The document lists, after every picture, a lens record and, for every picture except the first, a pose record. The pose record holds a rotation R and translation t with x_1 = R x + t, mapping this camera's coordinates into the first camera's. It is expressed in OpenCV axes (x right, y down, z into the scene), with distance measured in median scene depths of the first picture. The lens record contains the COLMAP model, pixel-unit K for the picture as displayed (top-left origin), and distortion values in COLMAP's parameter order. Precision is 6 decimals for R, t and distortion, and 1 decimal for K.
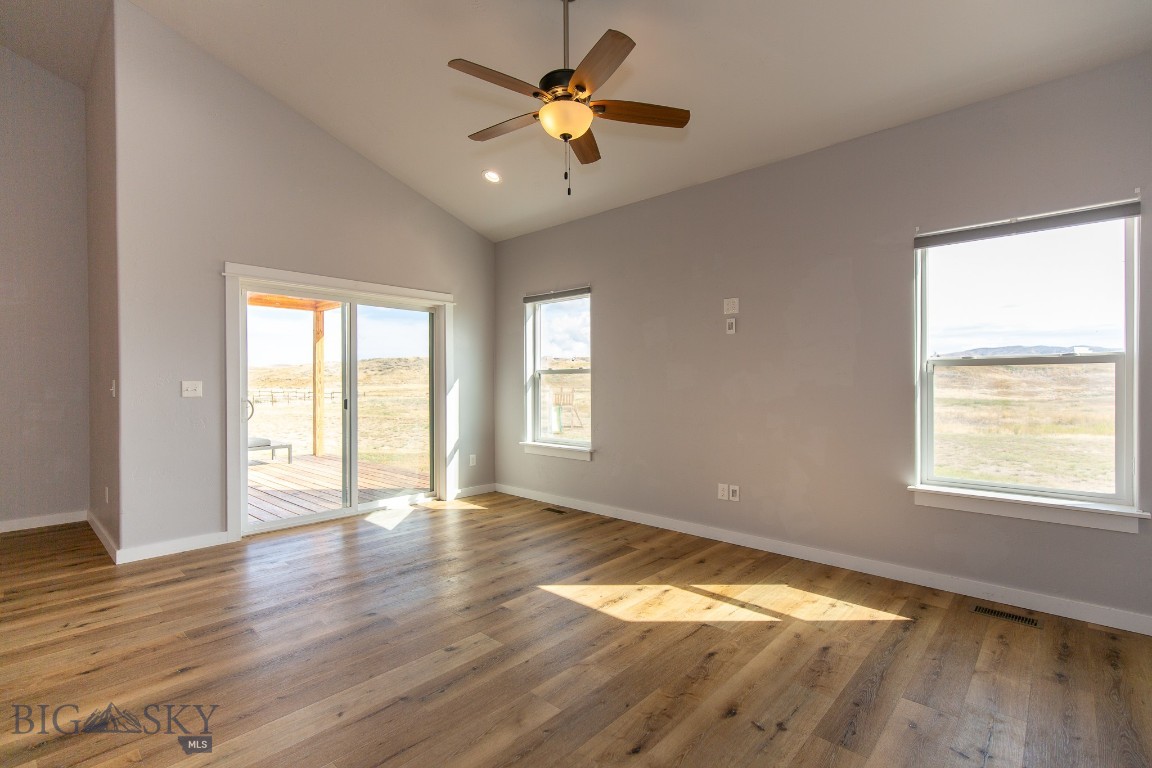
lens RADIAL K [[523.1, 0, 571.9], [0, 523.1, 386.8], [0, 0, 1]] dist [0.012048, -0.001497]
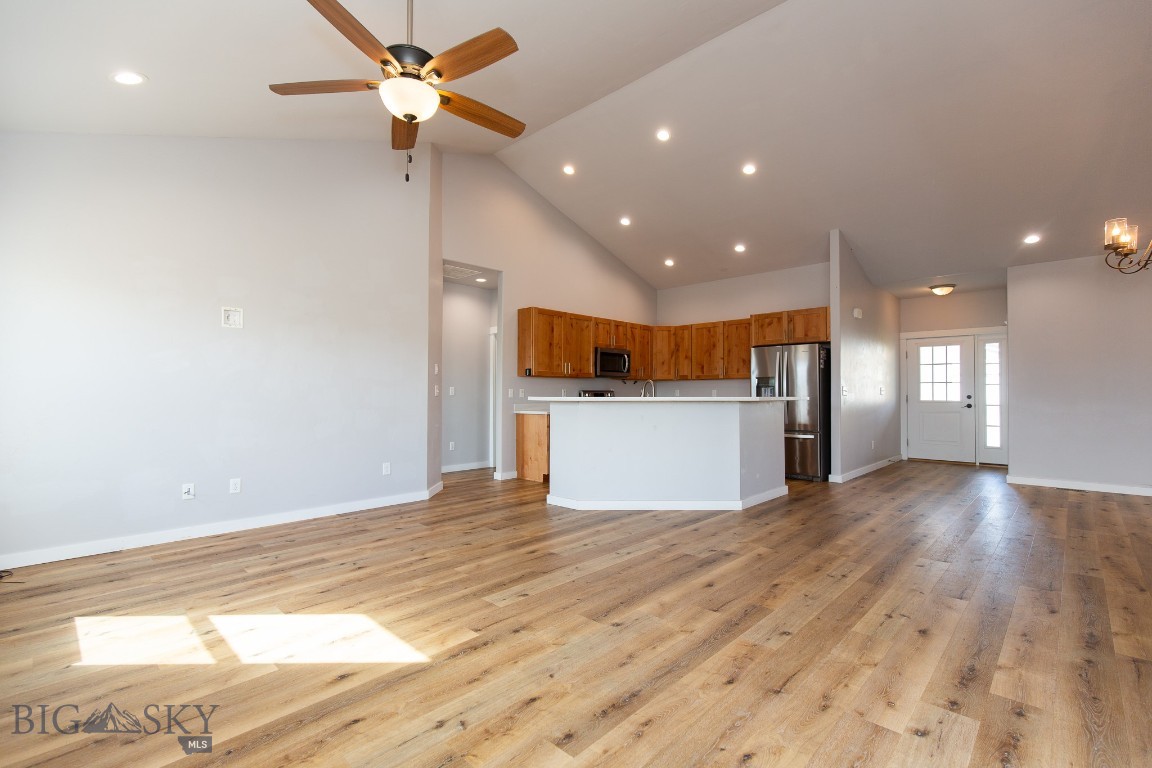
lens RADIAL K [[523.1, 0, 573.9], [0, 523.1, 386.8], [0, 0, 1]] dist [0.012048, -0.001497]
pose [[-0.999895, 0.006057, 0.013160, -0.277895], [0.006006, 0.999974, -0.003911, 0.006953], [-0.013183, -0.003831, -0.999906, 1.694300]]
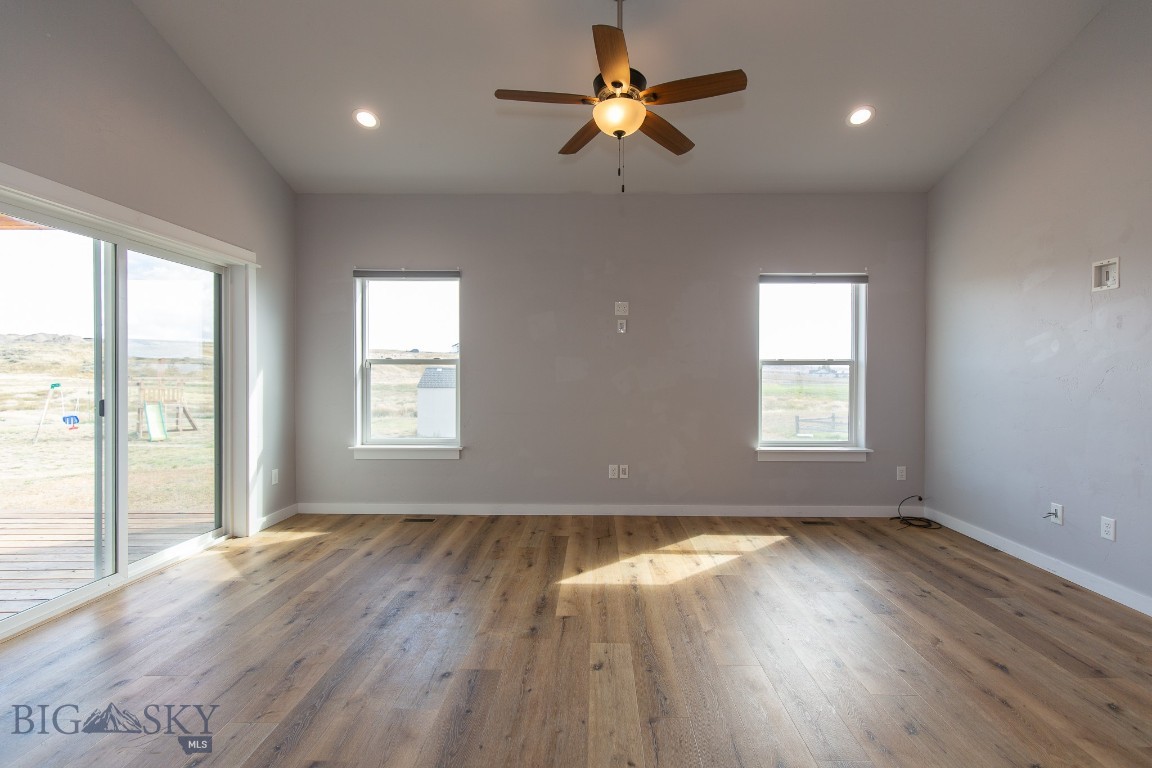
lens RADIAL K [[523.1, 0, 585.2], [0, 523.1, 378.0], [0, 0, 1]] dist [0.012048, -0.001497]
pose [[0.743223, 0.000430, 0.669043, -0.648752], [-0.000348, 1.000000, -0.000256, -0.002233], [-0.669043, -0.000042, 0.743223, 0.252324]]
